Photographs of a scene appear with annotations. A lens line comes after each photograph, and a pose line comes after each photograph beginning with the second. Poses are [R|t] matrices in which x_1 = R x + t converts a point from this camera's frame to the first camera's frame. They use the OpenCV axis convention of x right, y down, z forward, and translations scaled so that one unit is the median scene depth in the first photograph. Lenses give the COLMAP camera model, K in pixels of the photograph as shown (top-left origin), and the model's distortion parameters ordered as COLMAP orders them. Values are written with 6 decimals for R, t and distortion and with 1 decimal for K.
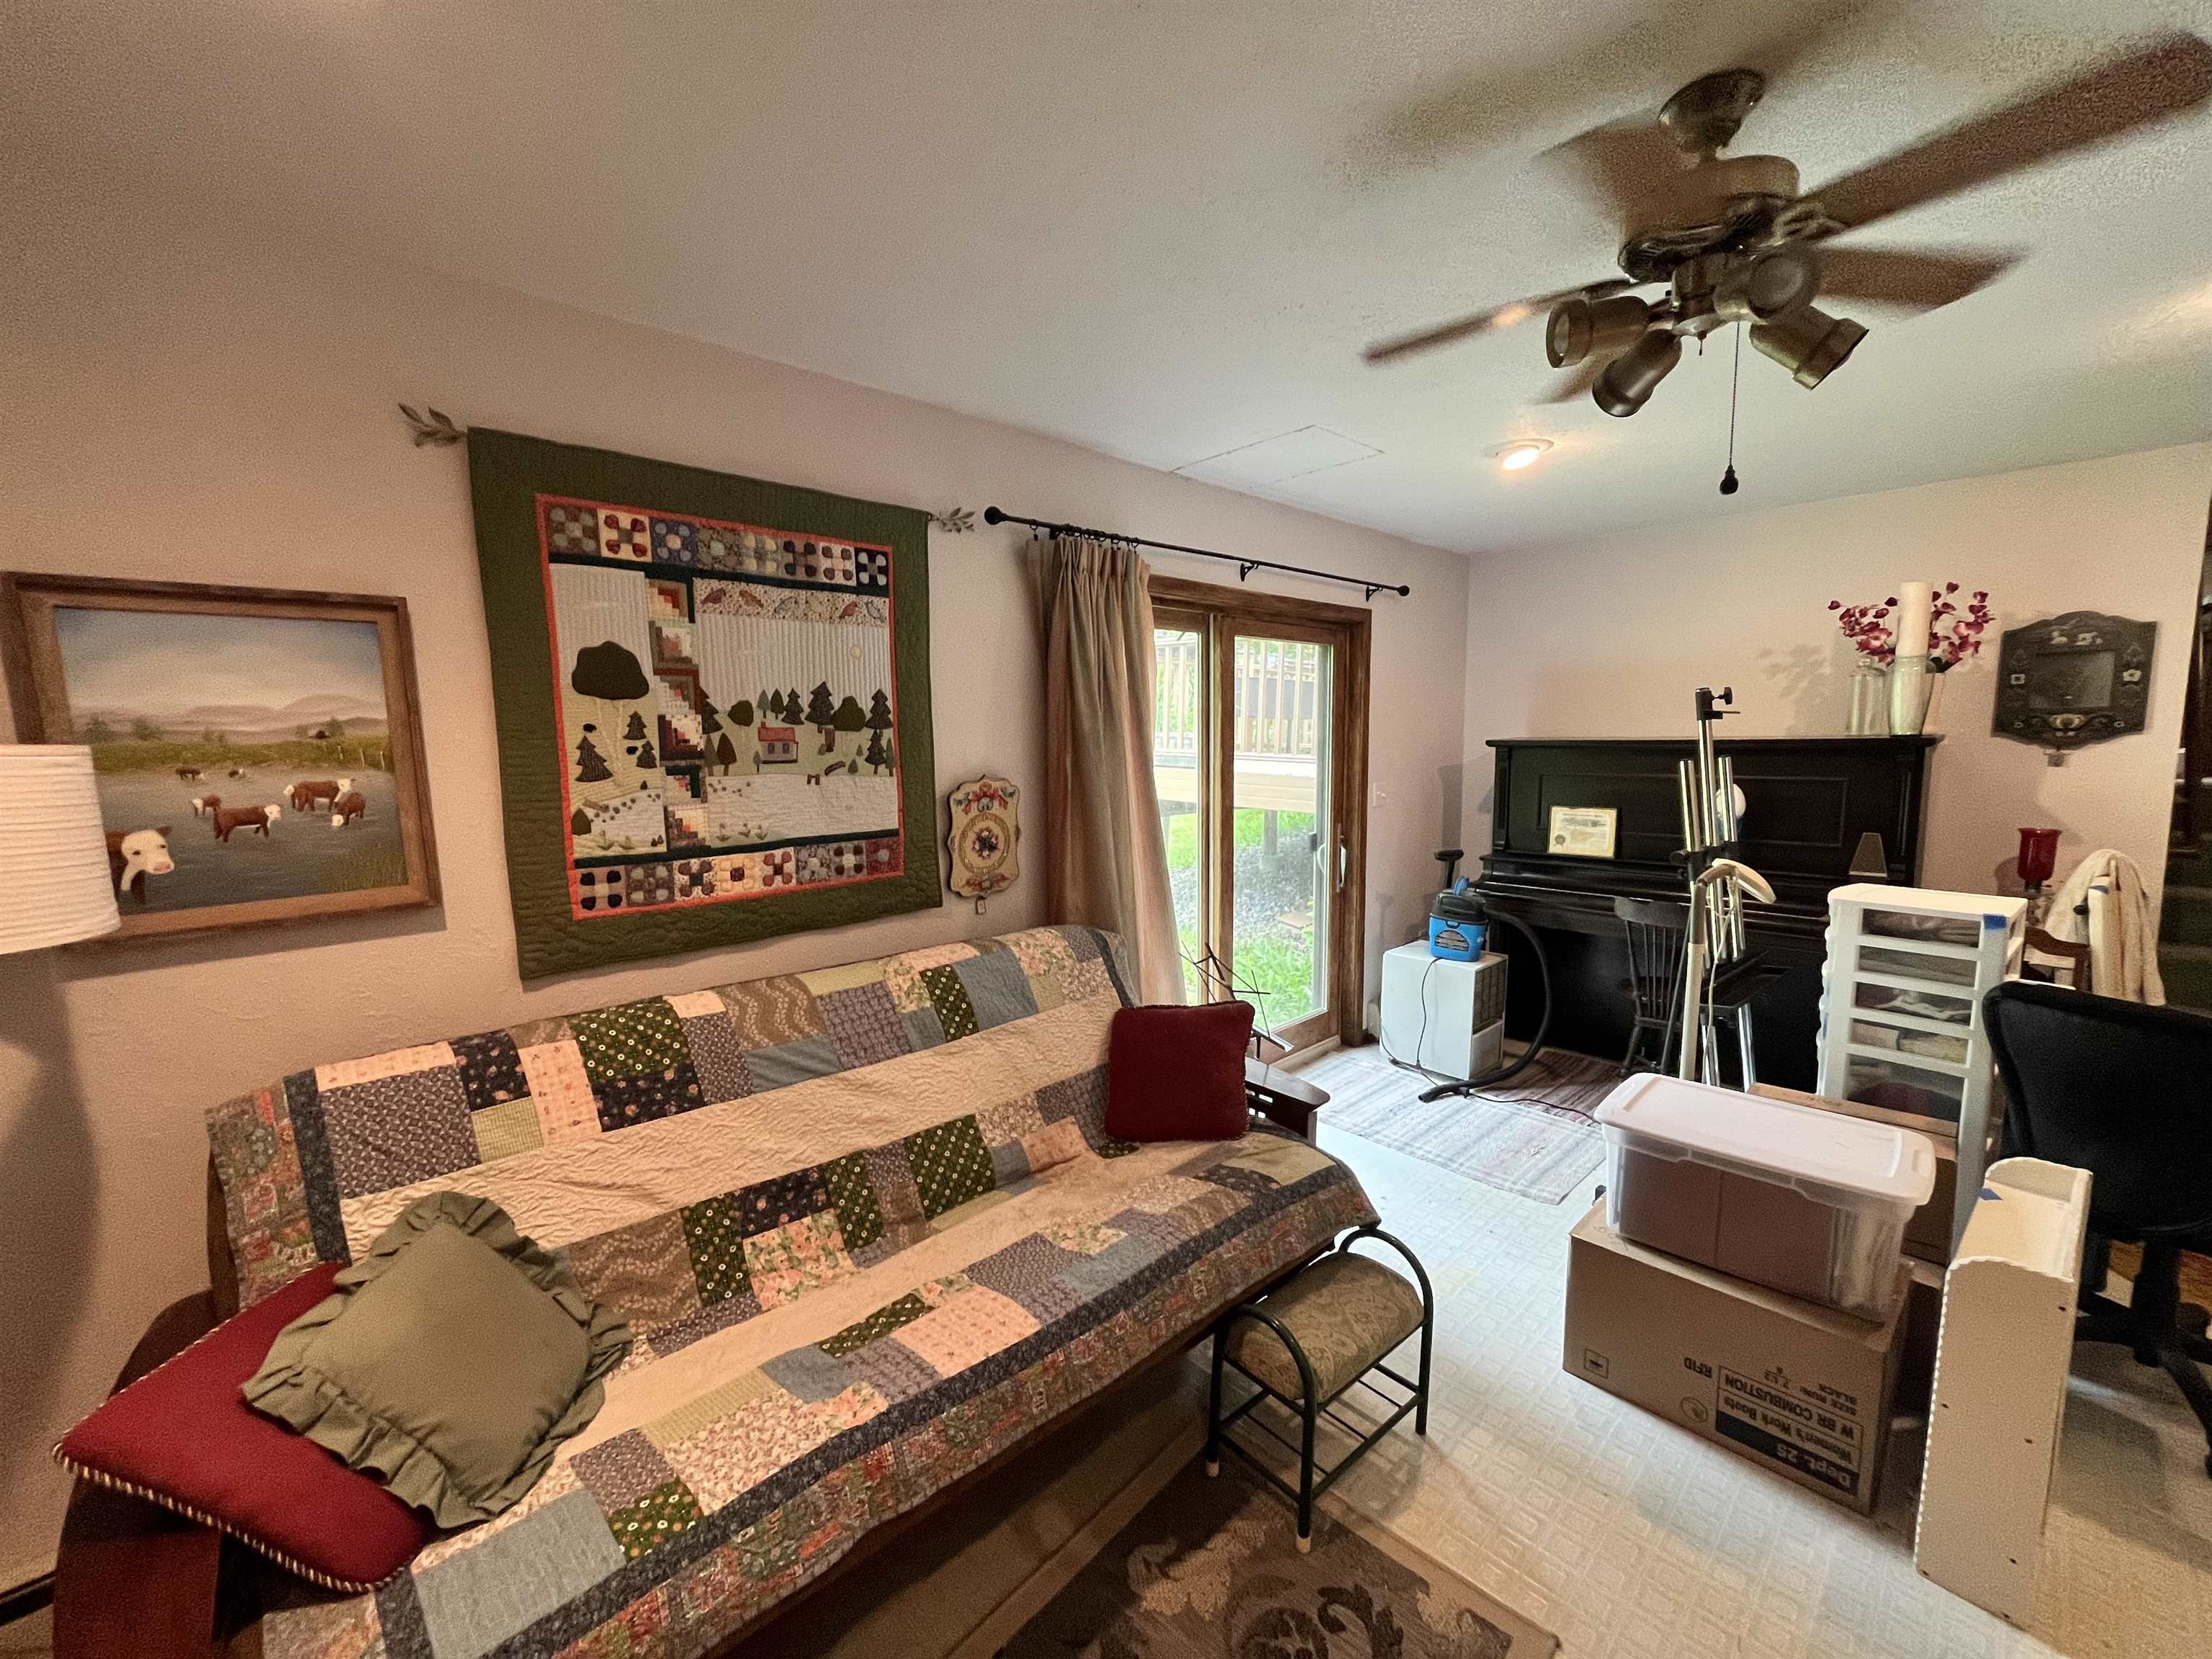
lens RADIAL K [[888.1, 0, 1104.5], [0, 888.1, 836.7], [0, 0, 1]] dist [-0.004026, -0.000365]
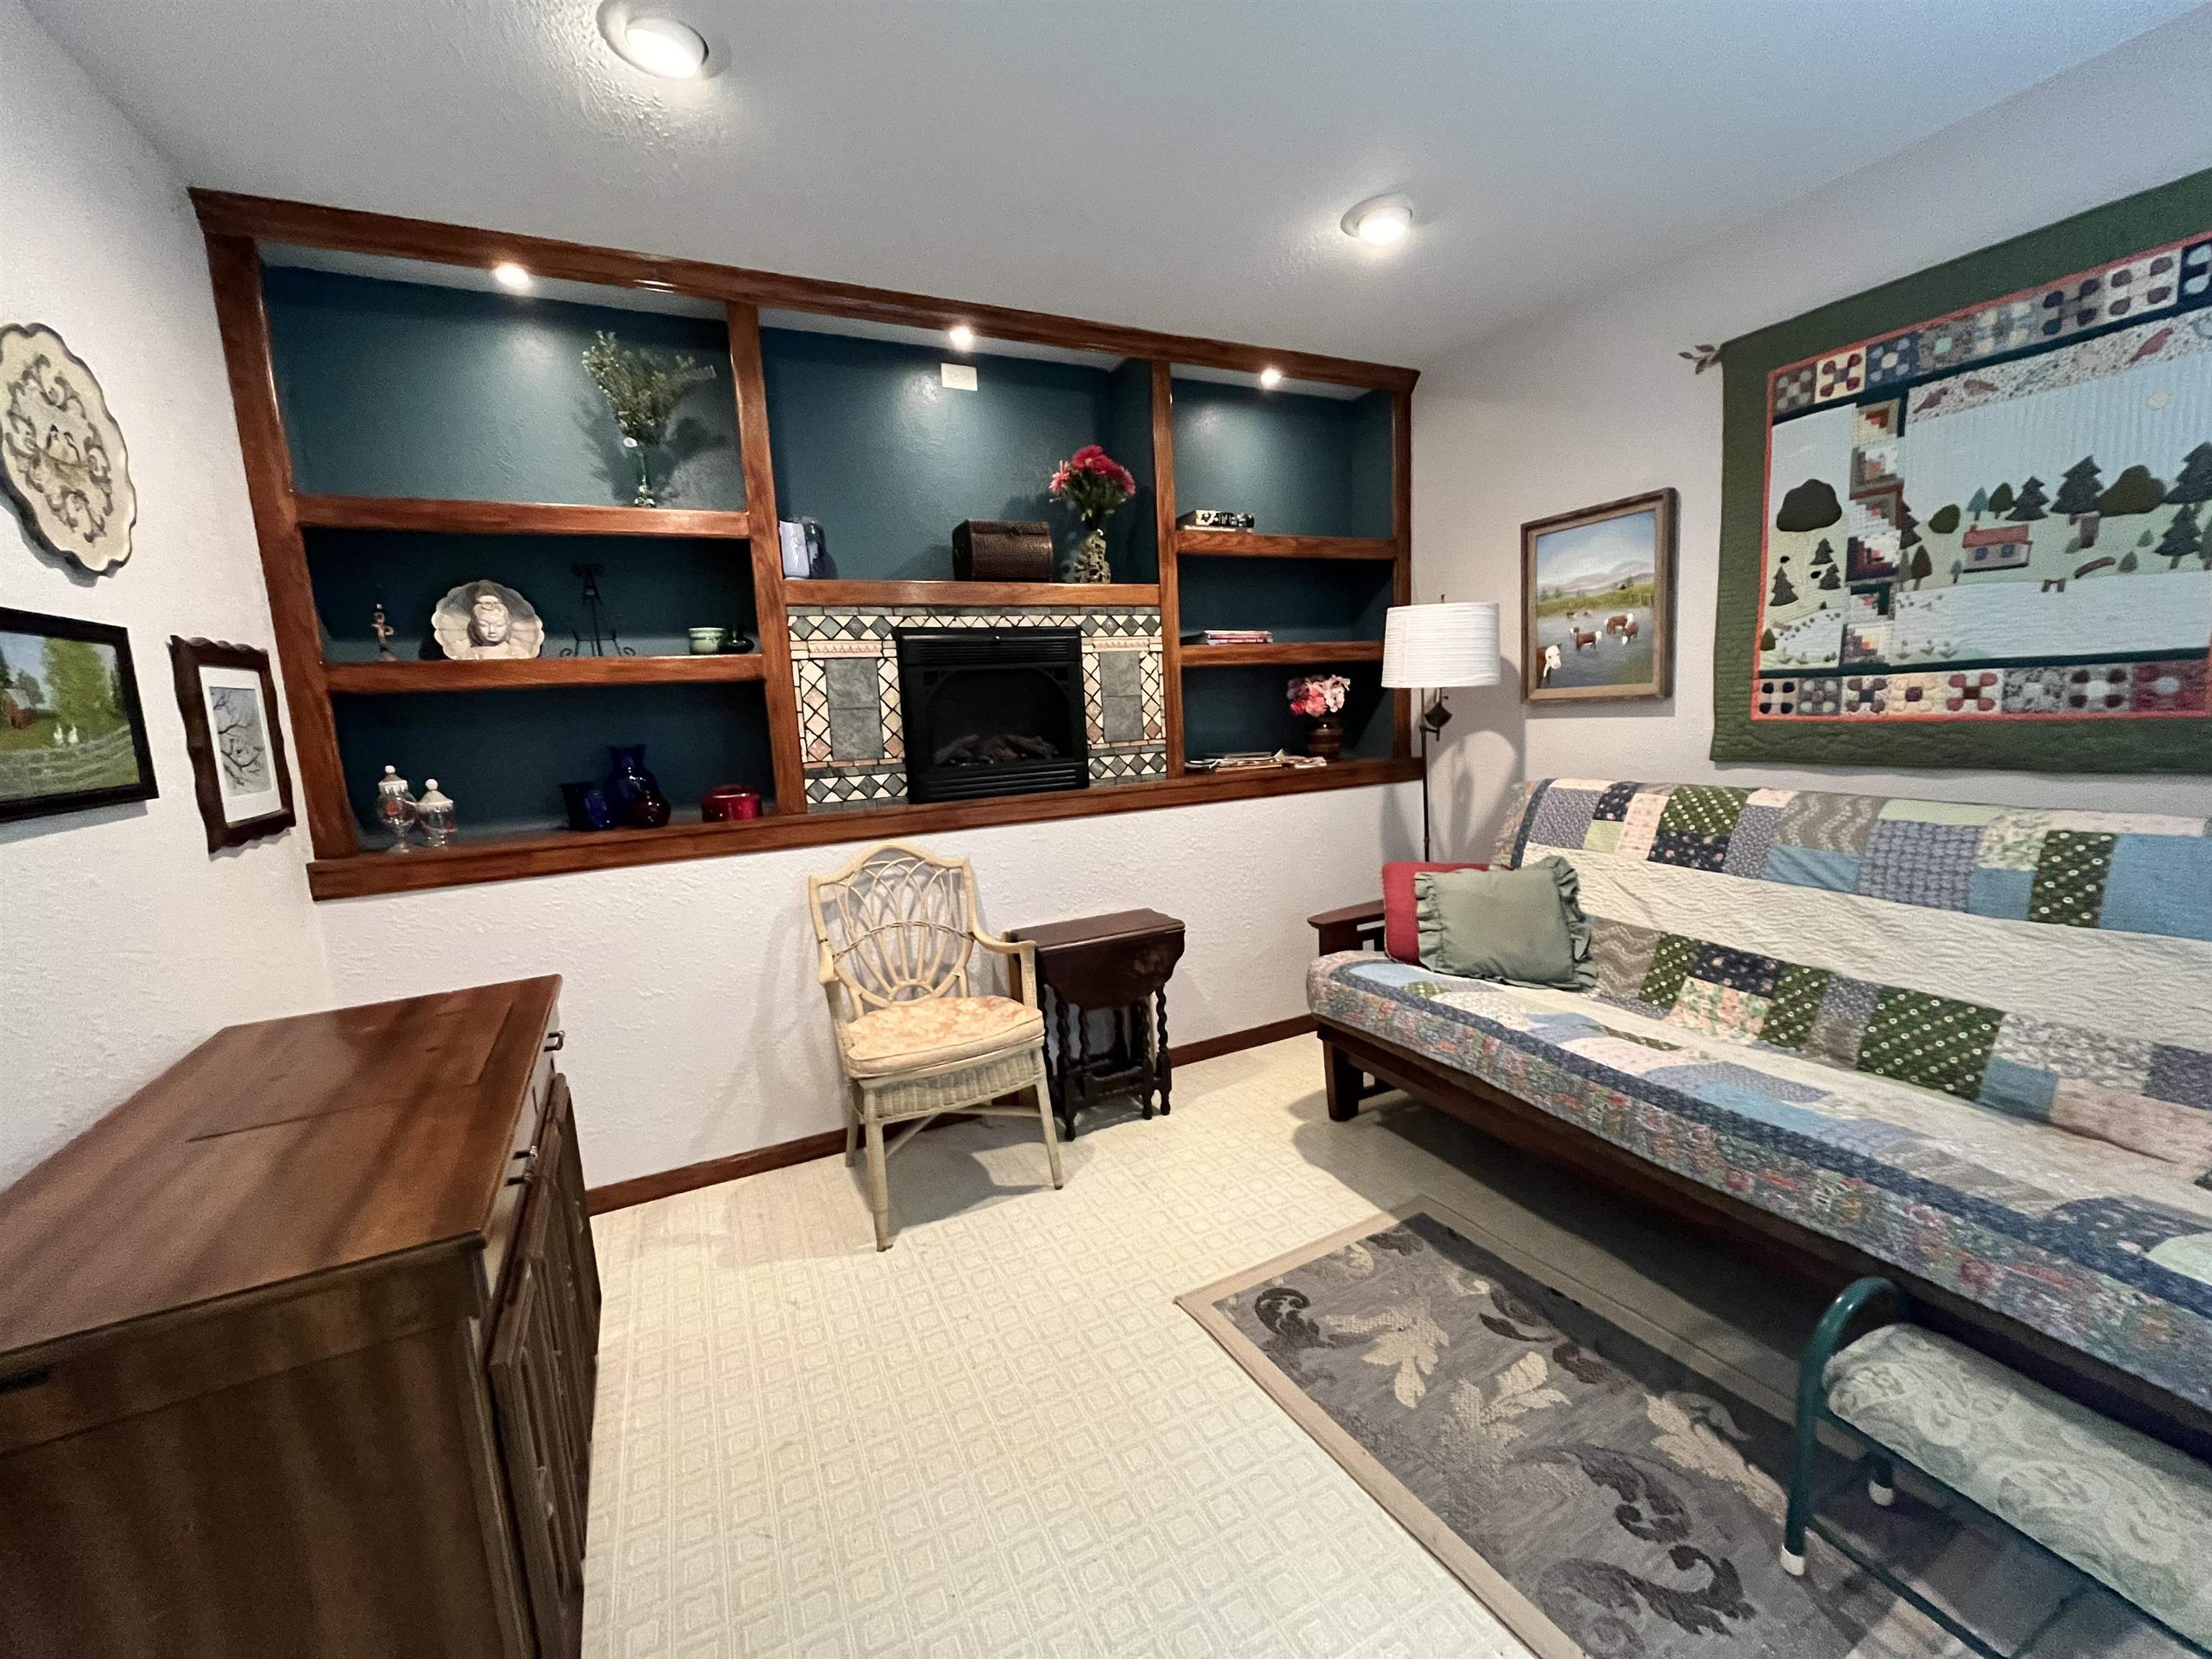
lens RADIAL K [[888.1, 0, 1102.5], [0, 888.1, 829.4], [0, 0, 1]] dist [-0.004026, -0.000365]
pose [[-0.303807, 0.162640, -0.938749, 0.852259], [-0.053579, 0.980846, 0.187273, 0.058309], [0.951226, 0.107193, -0.289274, 0.493037]]
